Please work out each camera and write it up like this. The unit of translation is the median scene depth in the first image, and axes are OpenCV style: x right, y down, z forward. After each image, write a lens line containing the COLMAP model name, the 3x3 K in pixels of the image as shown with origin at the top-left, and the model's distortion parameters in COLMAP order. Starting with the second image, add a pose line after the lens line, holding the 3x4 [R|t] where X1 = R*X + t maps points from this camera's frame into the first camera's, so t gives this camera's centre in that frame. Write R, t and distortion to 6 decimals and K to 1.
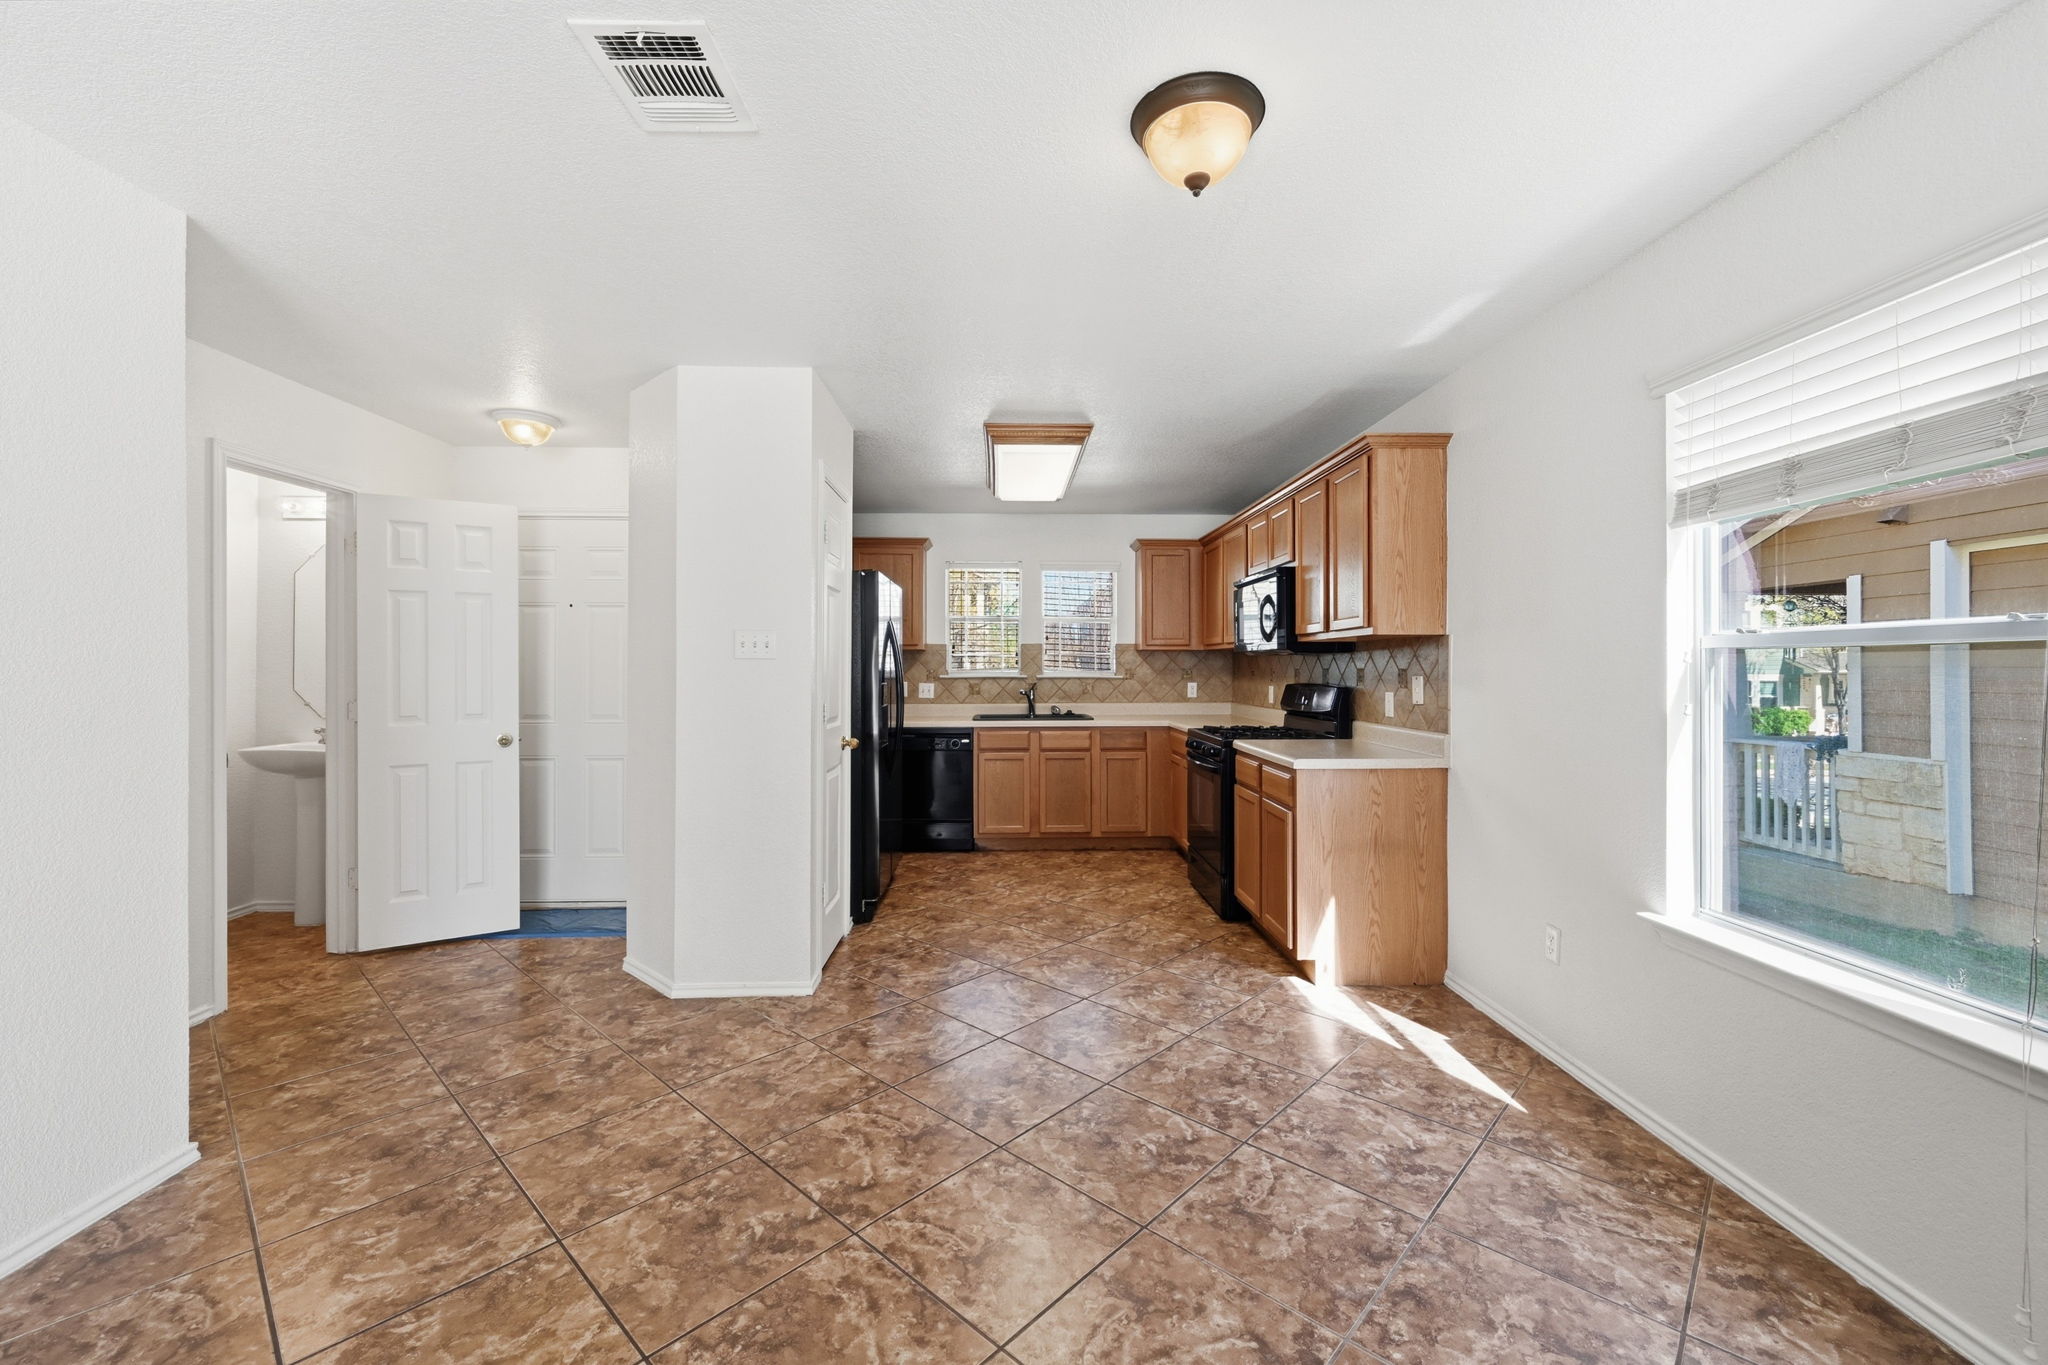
lens RADIAL K [[818.5, 0, 1044.8], [0, 818.5, 666.4], [0, 0, 1]] dist [-0.001960, -0.000208]
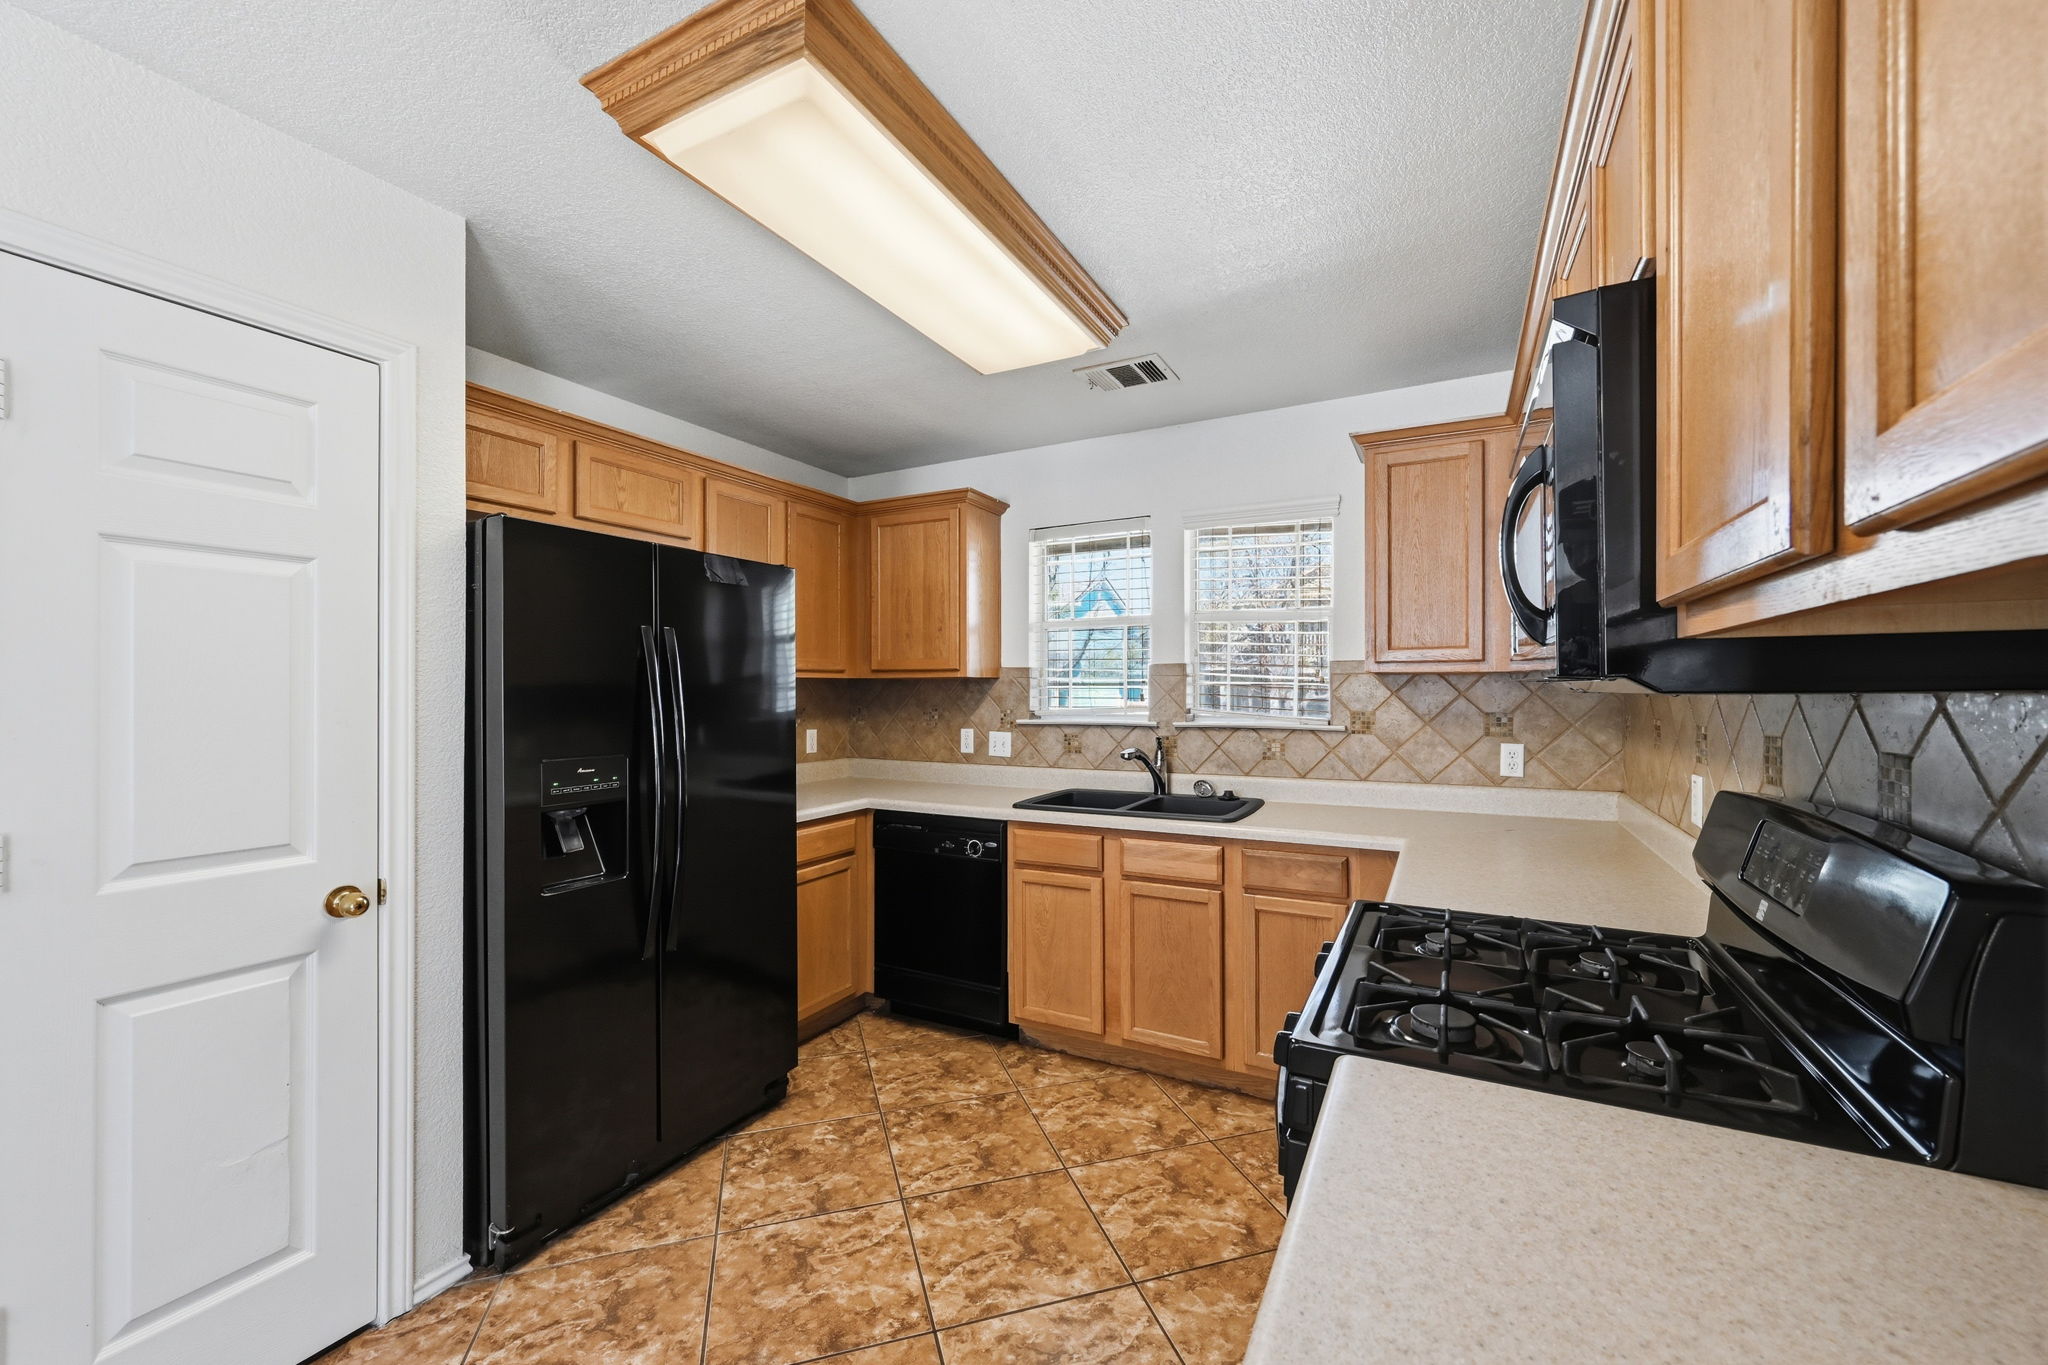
lens RADIAL K [[816.2, 0, 1023.2], [0, 816.2, 691.9], [0, 0, 1]] dist [0.000446, 0.000577]
pose [[0.863036, -0.001060, -0.505142, 0.195977], [0.004333, 0.999977, 0.005306, -0.013578], [0.505124, -0.006768, 0.863020, 0.535996]]
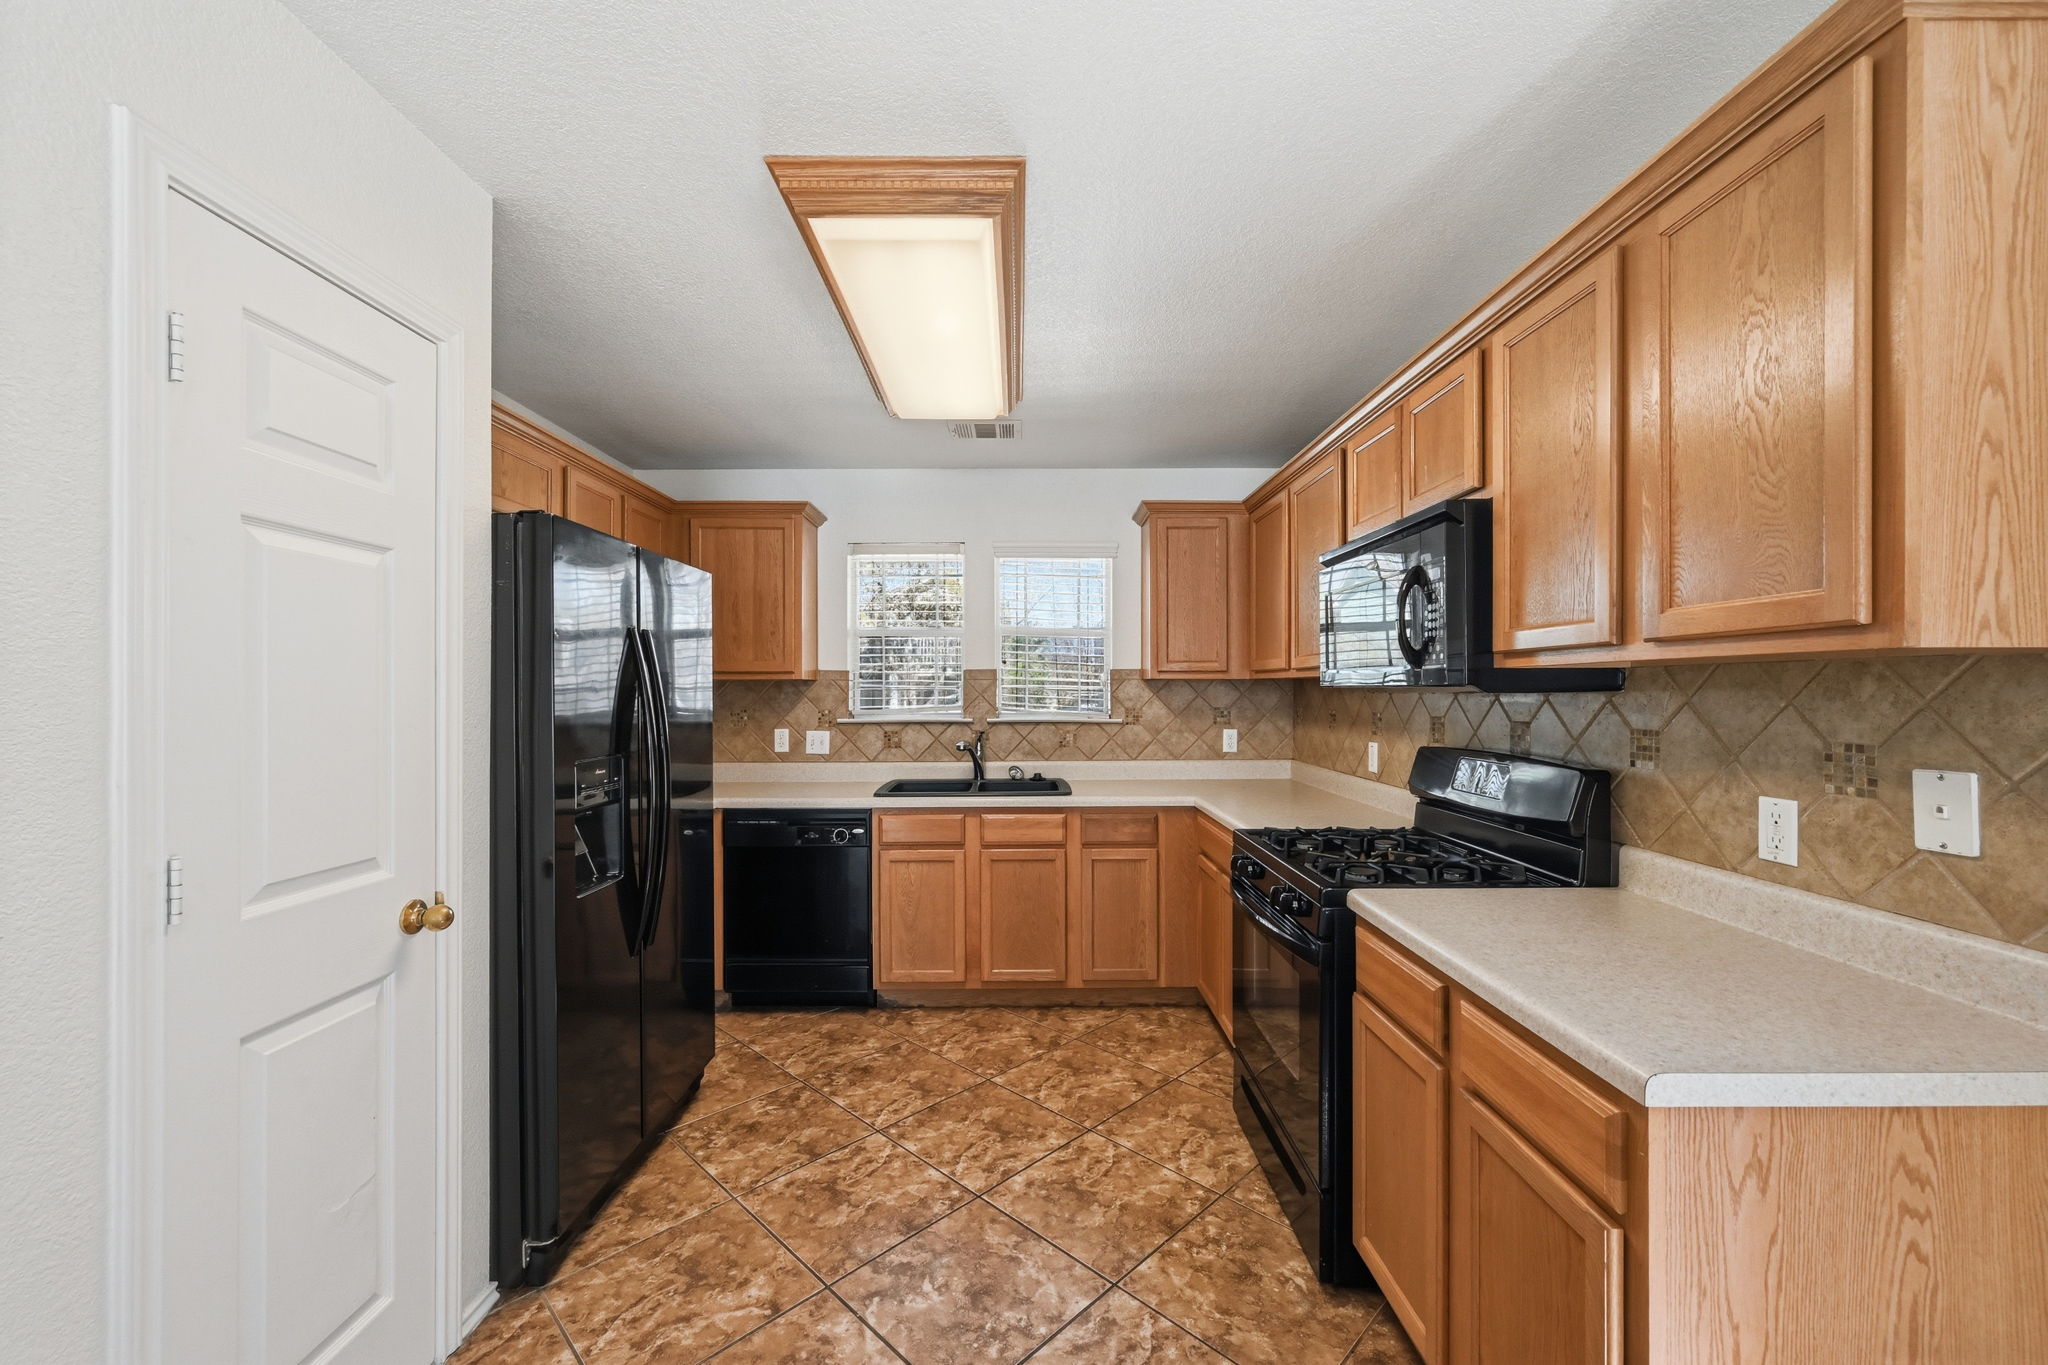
lens RADIAL K [[816.2, 0, 1039.3], [0, 816.2, 694.4], [0, 0, 1]] dist [0.000446, 0.000577]
pose [[0.999592, -0.001471, -0.028535, 0.054269], [0.001694, 0.999968, 0.007770, -0.014288], [0.028523, -0.007815, 0.999563, 0.397616]]
